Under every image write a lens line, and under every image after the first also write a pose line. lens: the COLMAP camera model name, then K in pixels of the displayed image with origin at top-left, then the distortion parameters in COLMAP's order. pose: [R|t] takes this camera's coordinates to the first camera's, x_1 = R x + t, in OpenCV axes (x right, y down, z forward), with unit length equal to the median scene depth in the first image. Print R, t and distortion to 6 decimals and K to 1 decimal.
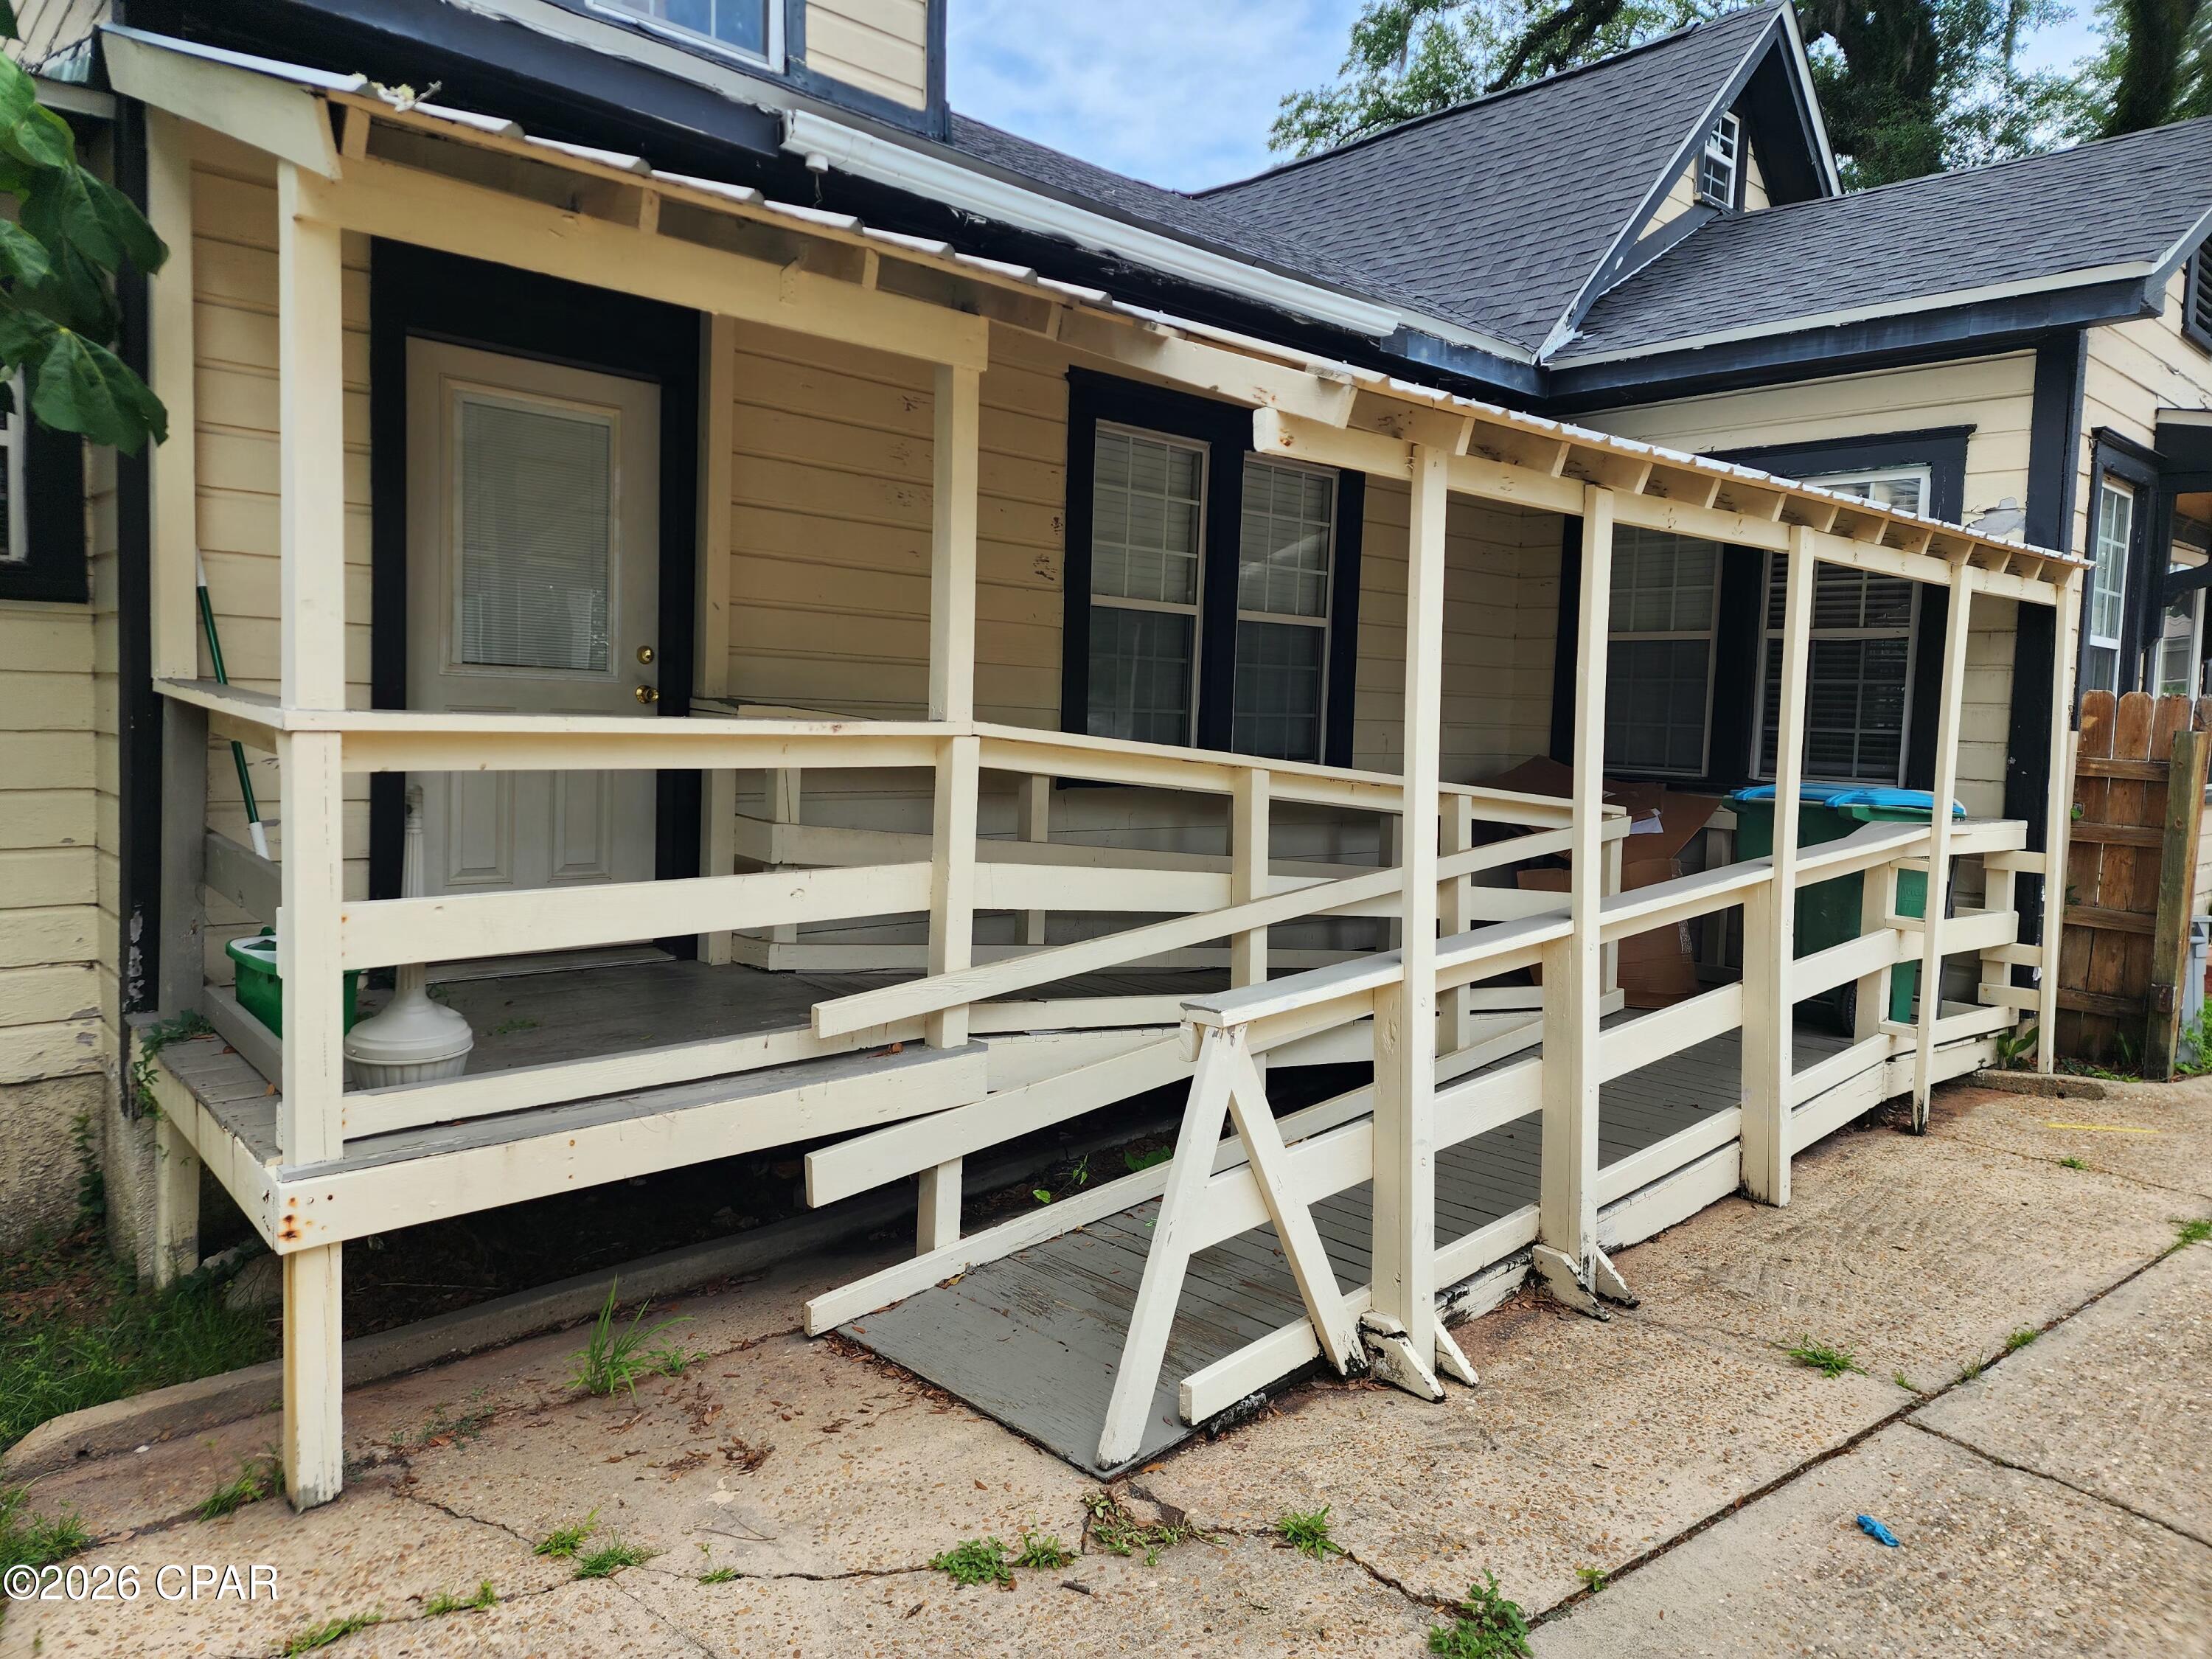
lens RADIAL K [[1472.6, 0, 1109.8], [0, 1472.6, 769.1], [0, 0, 1]] dist [0.071550, -0.066950]
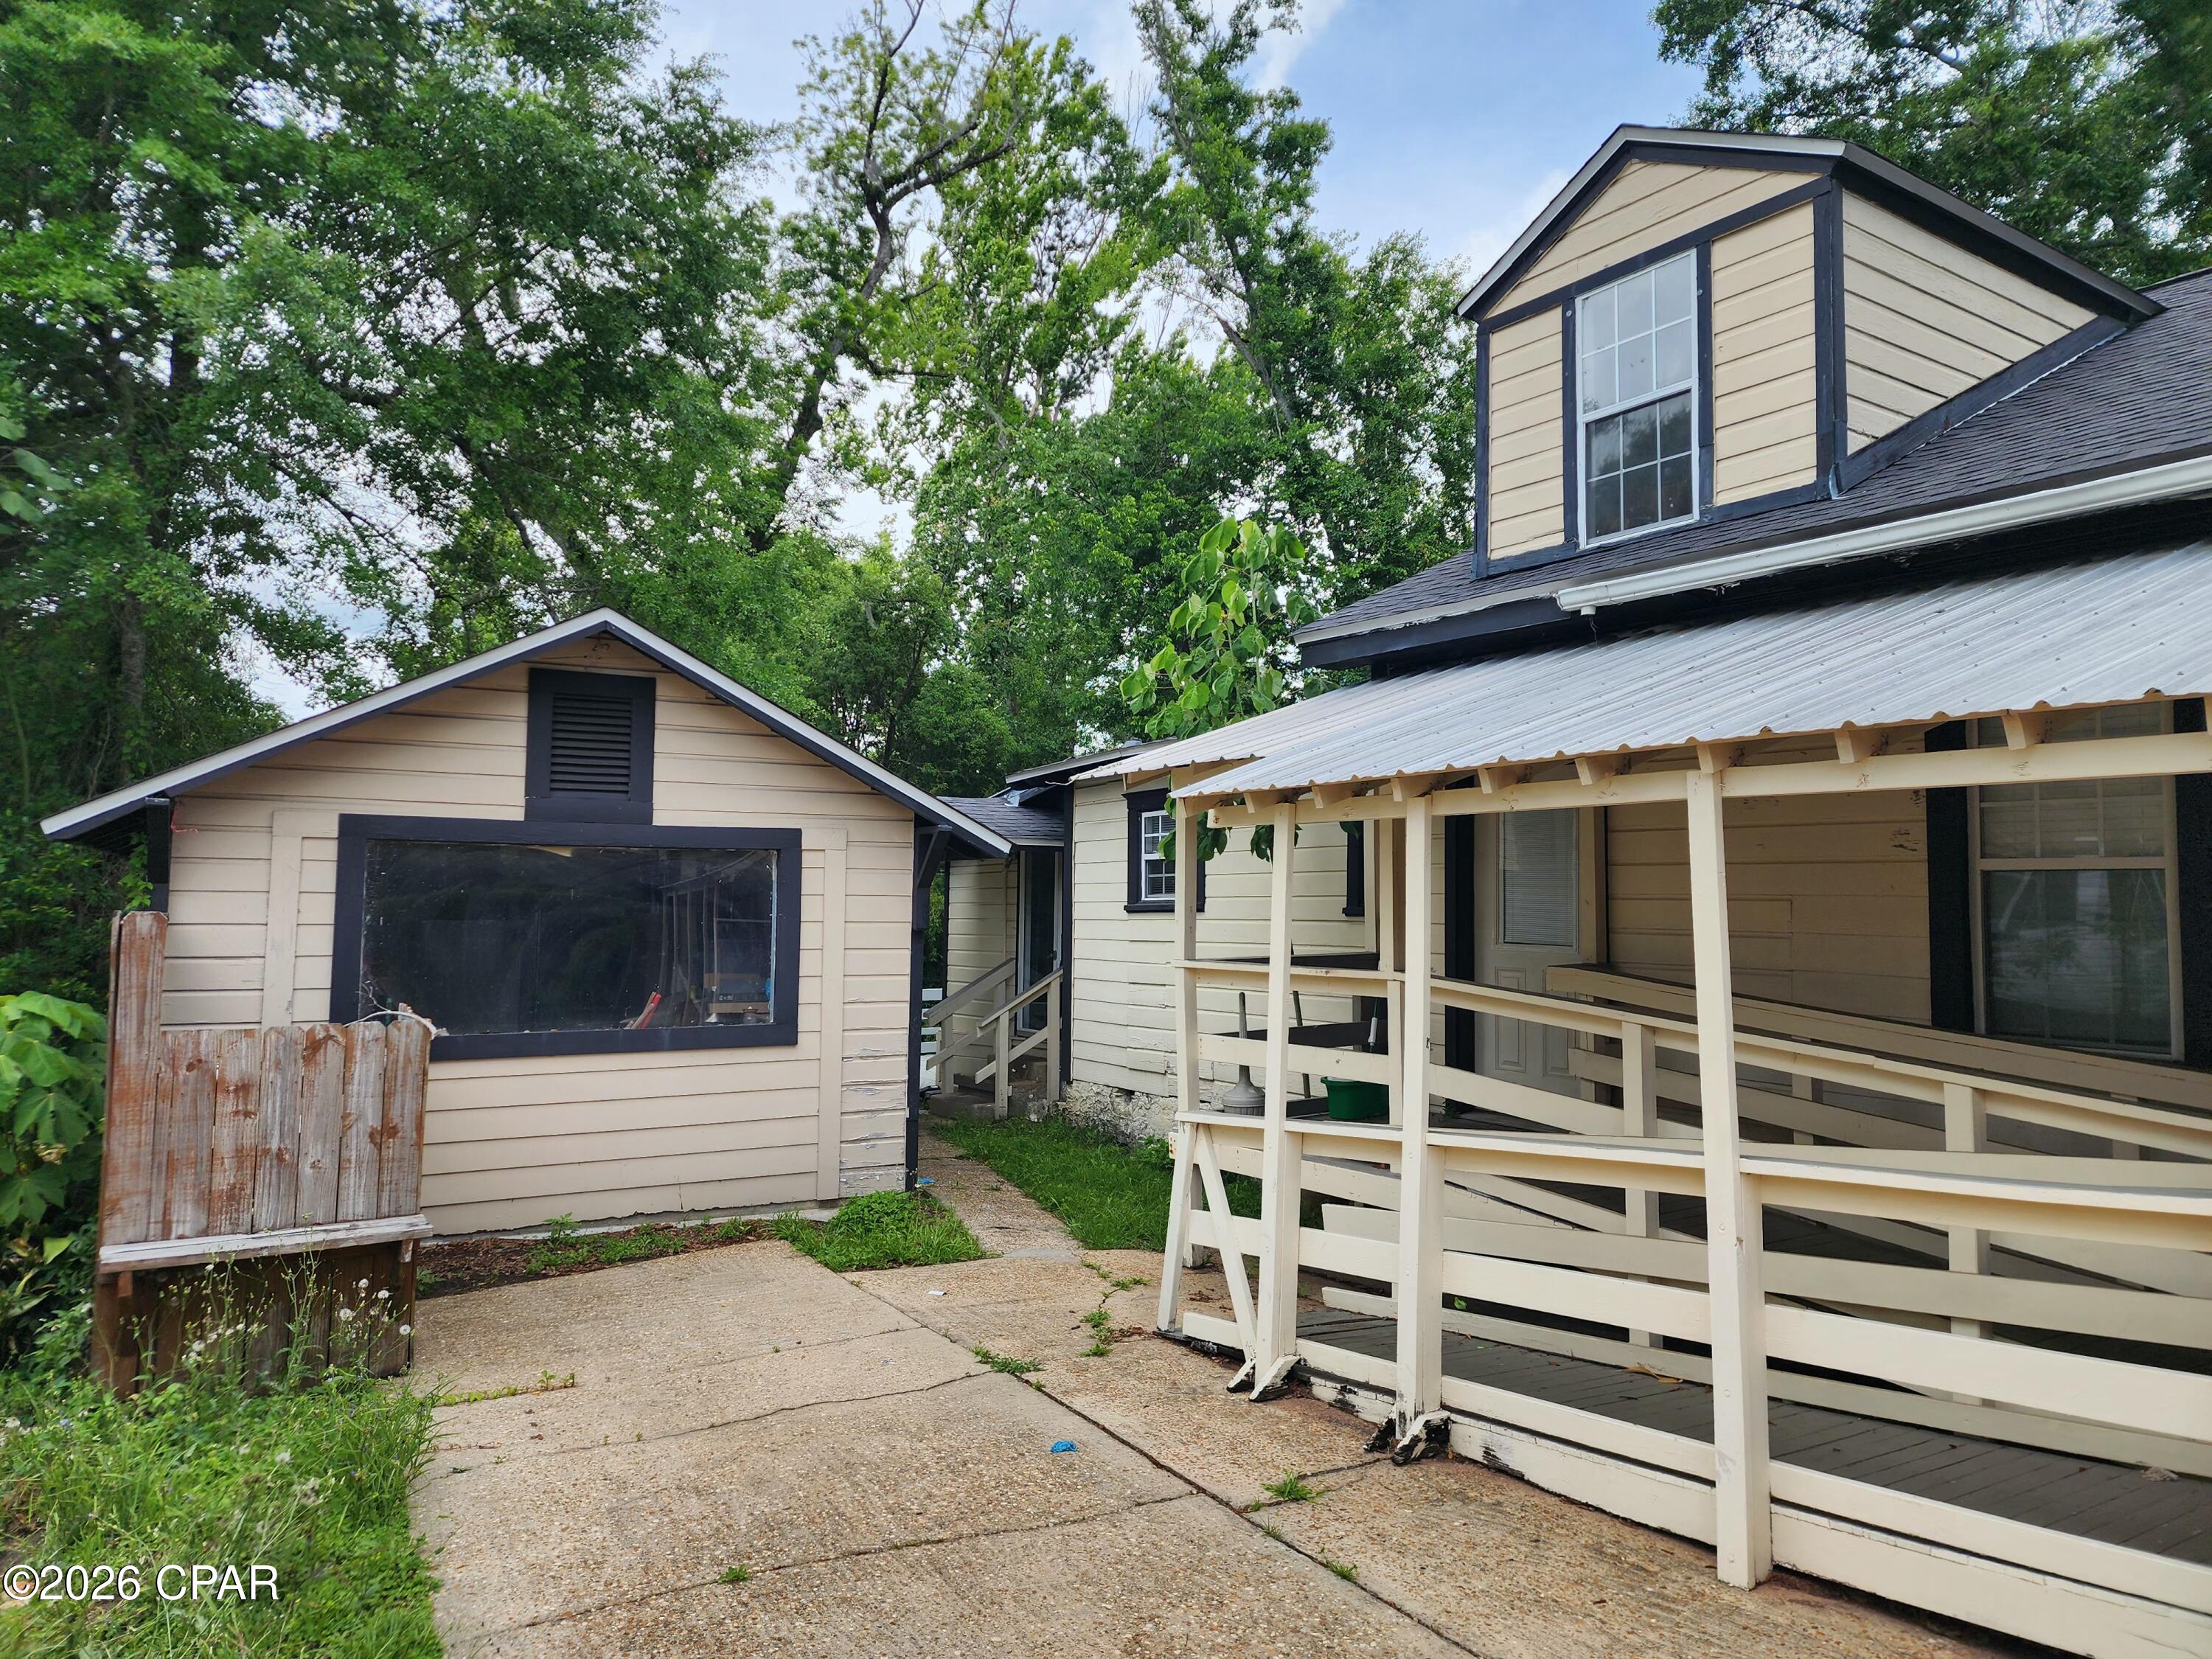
lens RADIAL K [[1464.5, 0, 1106.0], [0, 1464.5, 829.5], [0, 0, 1]] dist [0.073796, -0.069089]
pose [[-0.146967, -0.100270, -0.984046, 1.696384], [-0.061557, 0.993847, -0.092075, -0.027650], [0.987224, 0.047043, -0.152235, 0.968114]]
